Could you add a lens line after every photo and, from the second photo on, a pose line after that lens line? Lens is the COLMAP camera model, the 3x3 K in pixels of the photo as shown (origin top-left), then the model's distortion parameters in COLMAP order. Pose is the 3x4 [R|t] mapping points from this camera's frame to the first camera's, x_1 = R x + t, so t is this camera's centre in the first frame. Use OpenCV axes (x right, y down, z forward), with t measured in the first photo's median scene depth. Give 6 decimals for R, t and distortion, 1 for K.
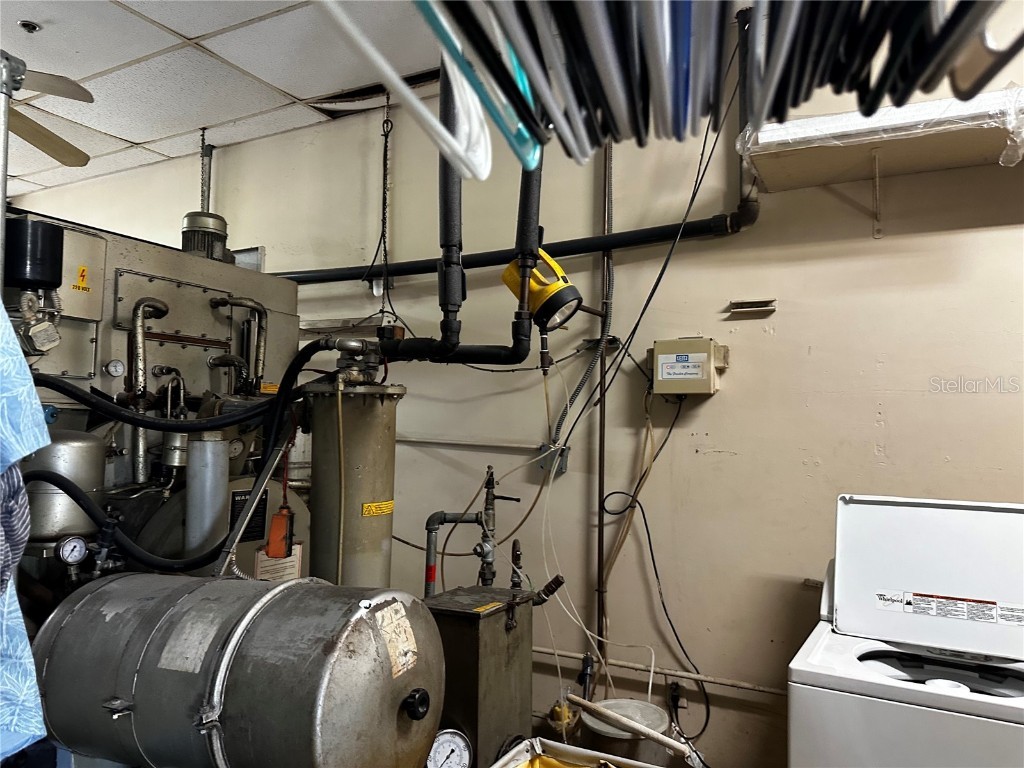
lens RADIAL K [[723.4, 0, 509.5], [0, 723.4, 387.6], [0, 0, 1]] dist [0.075108, -0.095844]
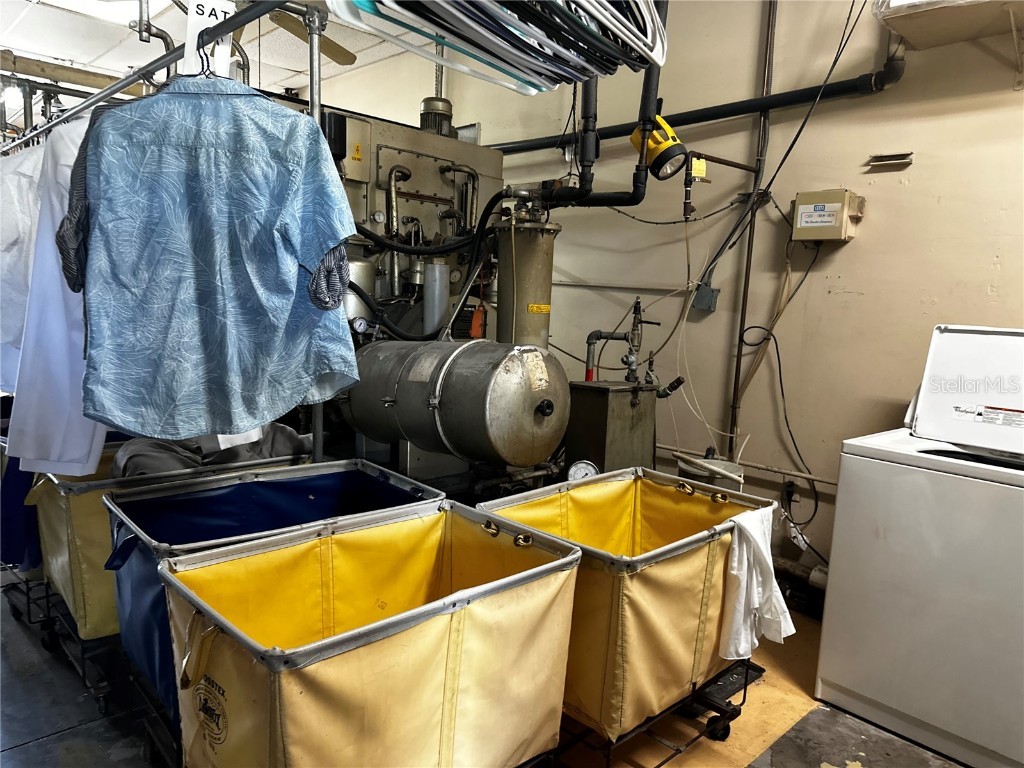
lens RADIAL K [[723.4, 0, 509.2], [0, 723.4, 394.3], [0, 0, 1]] dist [0.075108, -0.095844]
pose [[0.952330, 0.067811, -0.297439, 0.158682], [-0.013738, 0.983527, 0.180240, 0.054034], [0.304762, -0.167562, 0.937573, -0.326502]]
